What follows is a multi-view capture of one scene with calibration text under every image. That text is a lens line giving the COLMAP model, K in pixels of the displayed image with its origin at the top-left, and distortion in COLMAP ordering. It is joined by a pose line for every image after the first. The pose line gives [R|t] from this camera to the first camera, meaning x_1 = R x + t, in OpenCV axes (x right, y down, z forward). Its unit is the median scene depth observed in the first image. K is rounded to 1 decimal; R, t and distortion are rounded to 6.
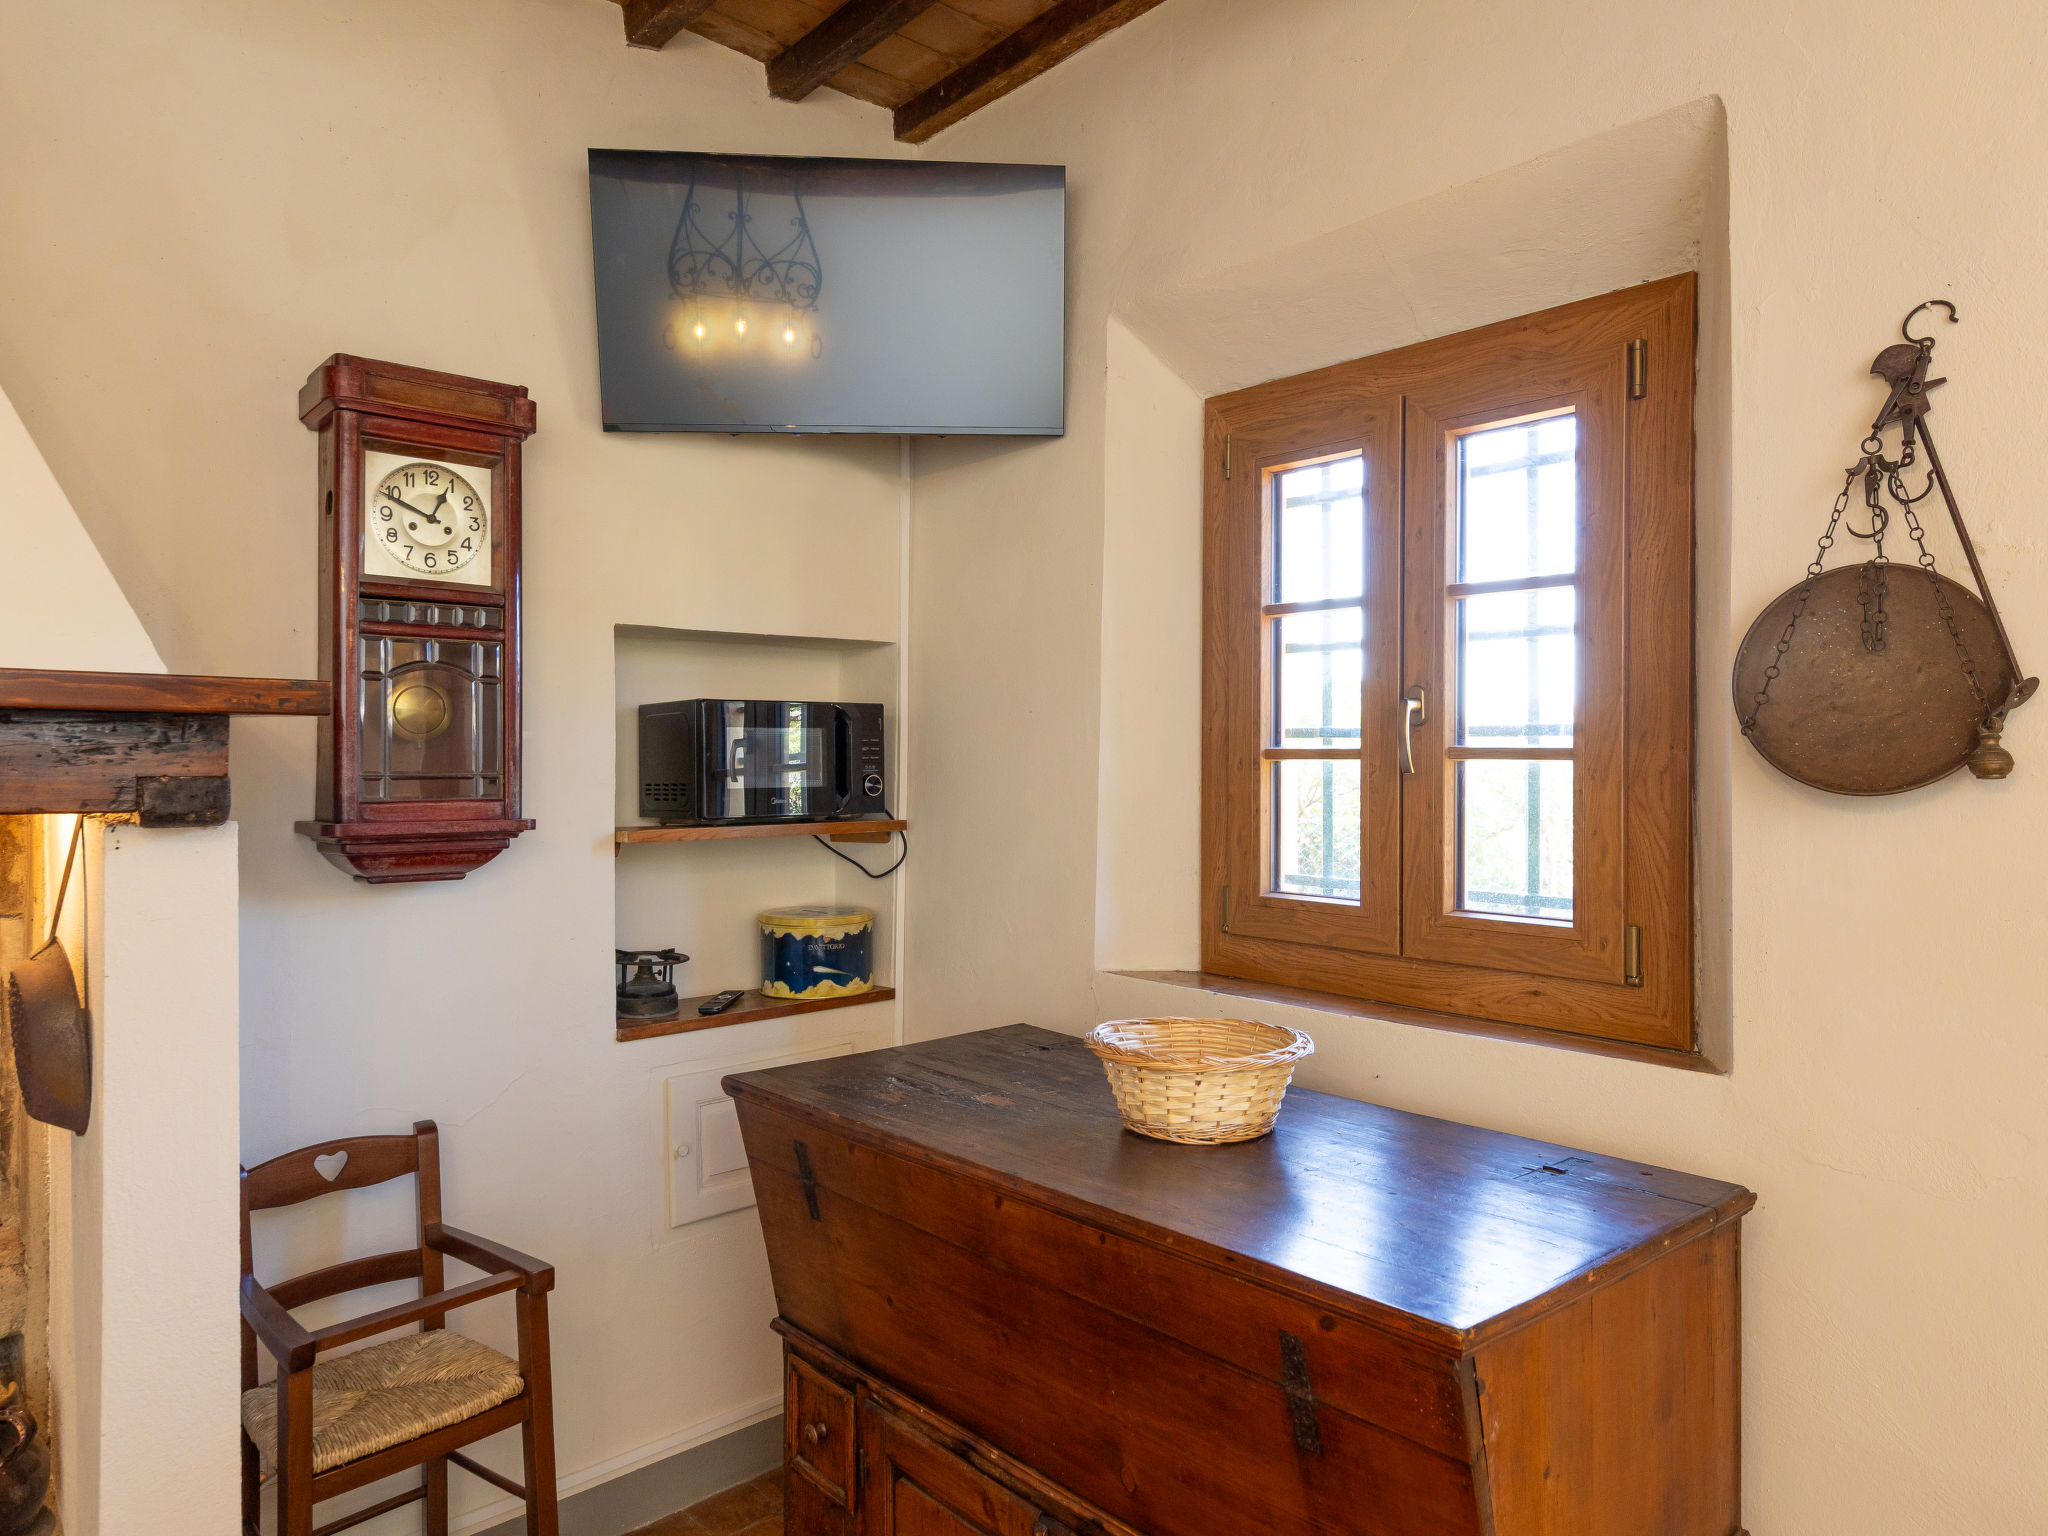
lens RADIAL K [[1317.4, 0, 1024.0], [0, 1317.4, 768.0], [0, 0, 1]] dist [0.000098, 0.000065]
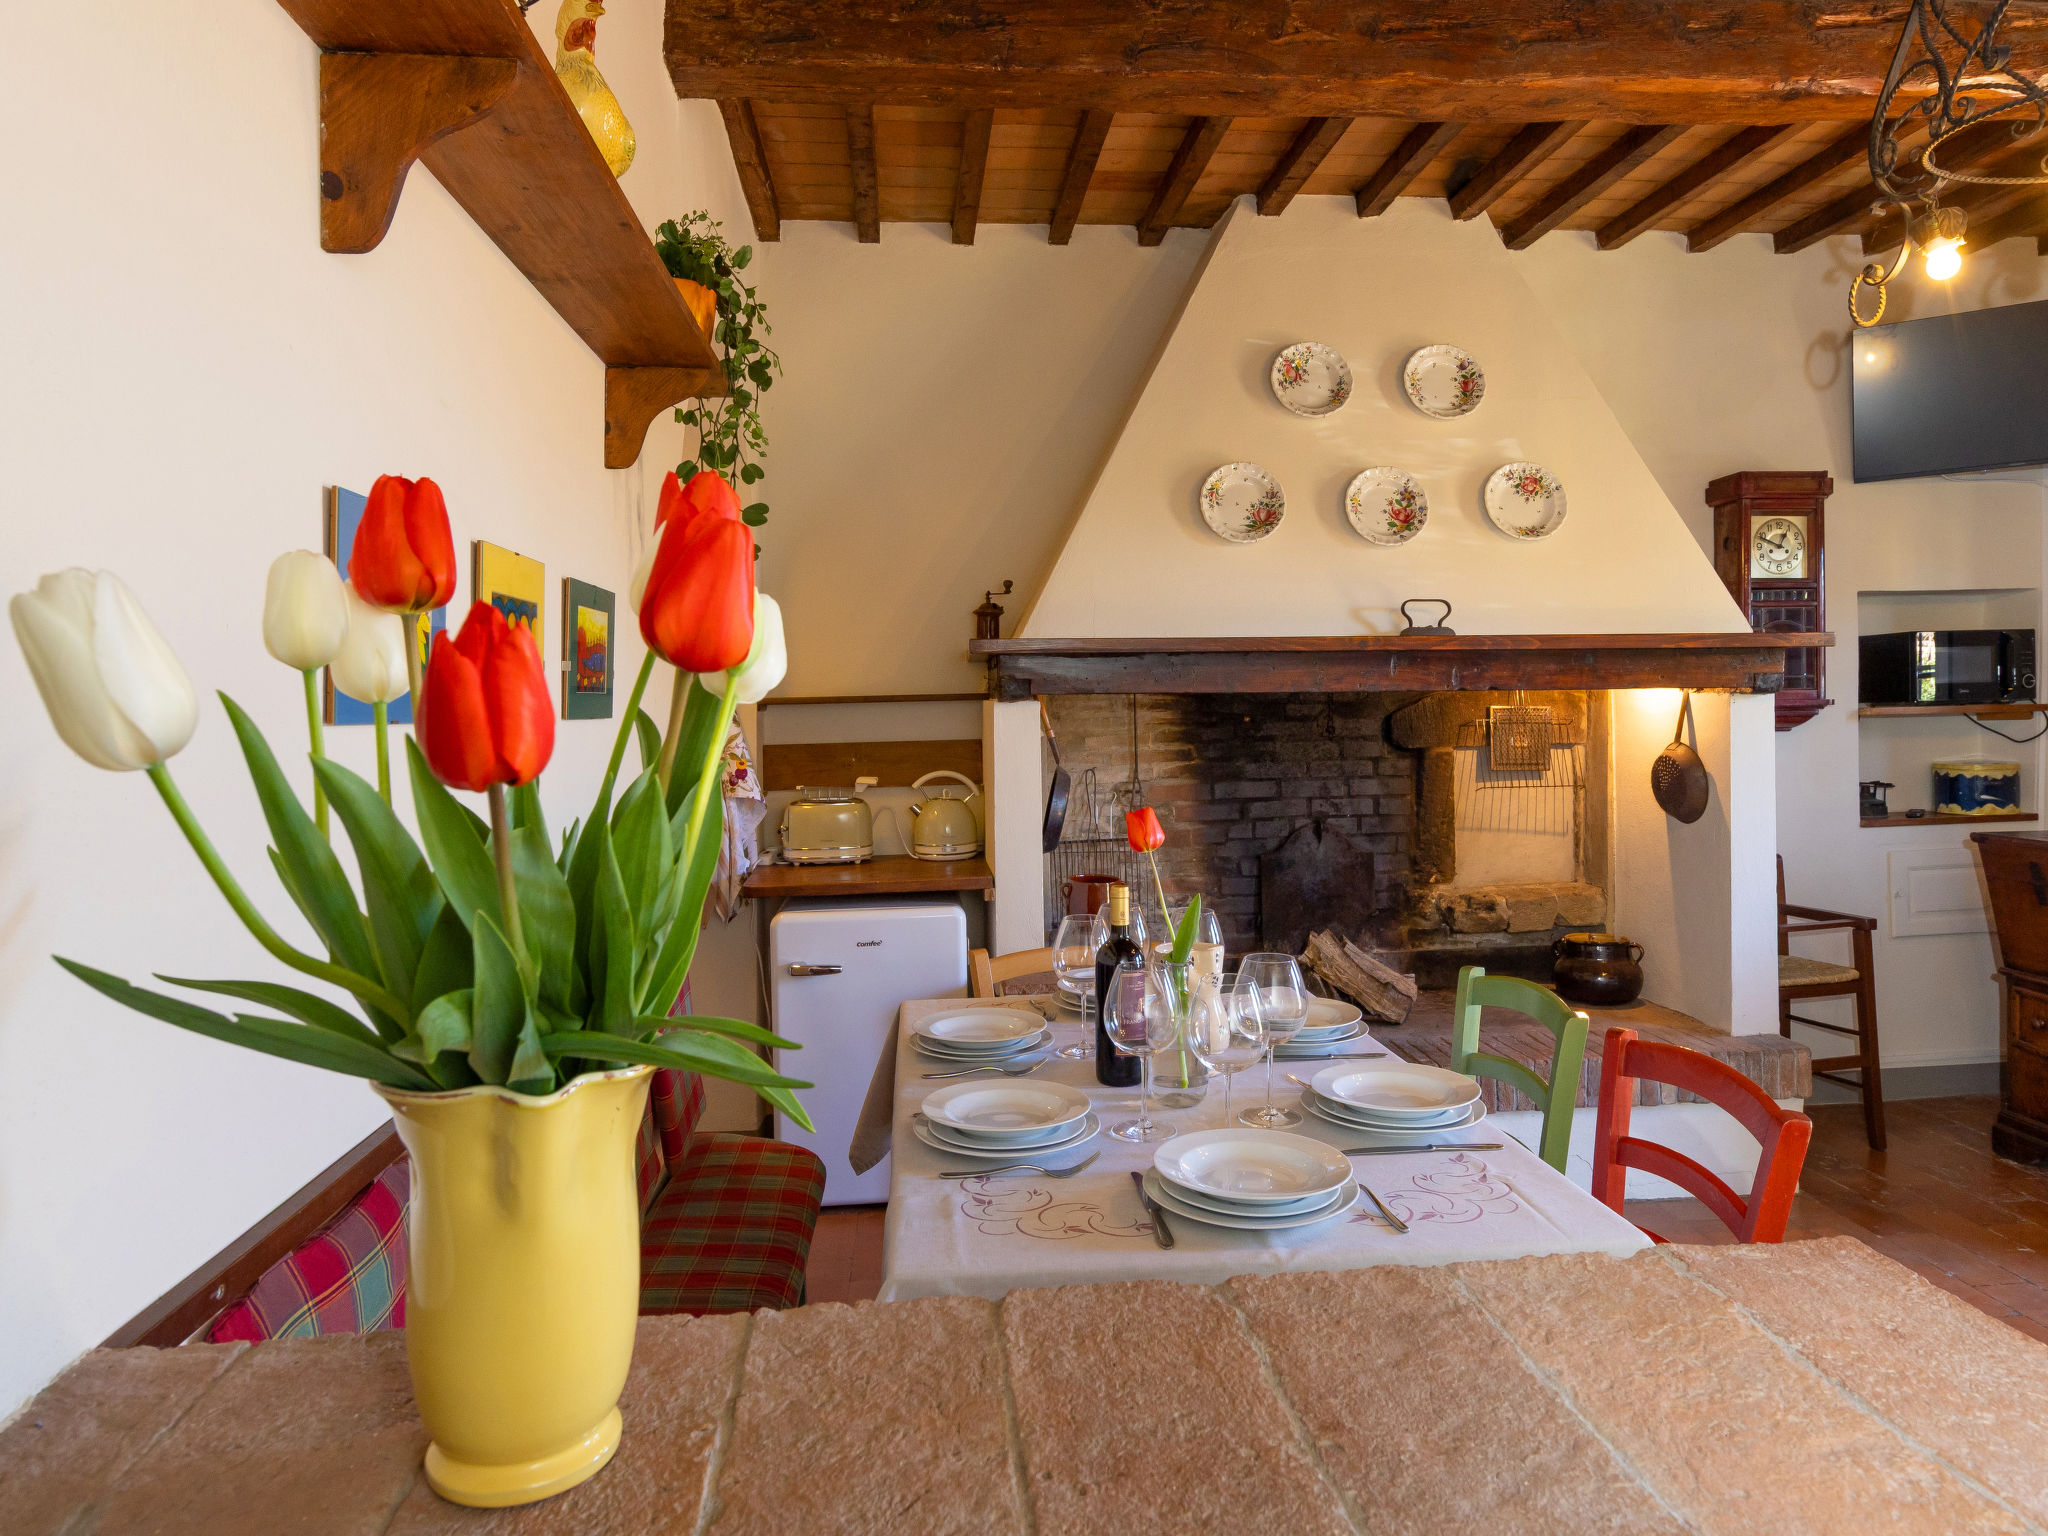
lens RADIAL K [[1291.1, 0, 1027.1], [0, 1291.1, 726.7], [0, 0, 1]] dist [-0.002360, -0.000795]
pose [[0.808984, 0.000193, -0.587830, -0.195507], [0.015705, 0.999636, 0.021941, 0.017113], [0.587621, -0.026982, 0.808687, -1.051747]]
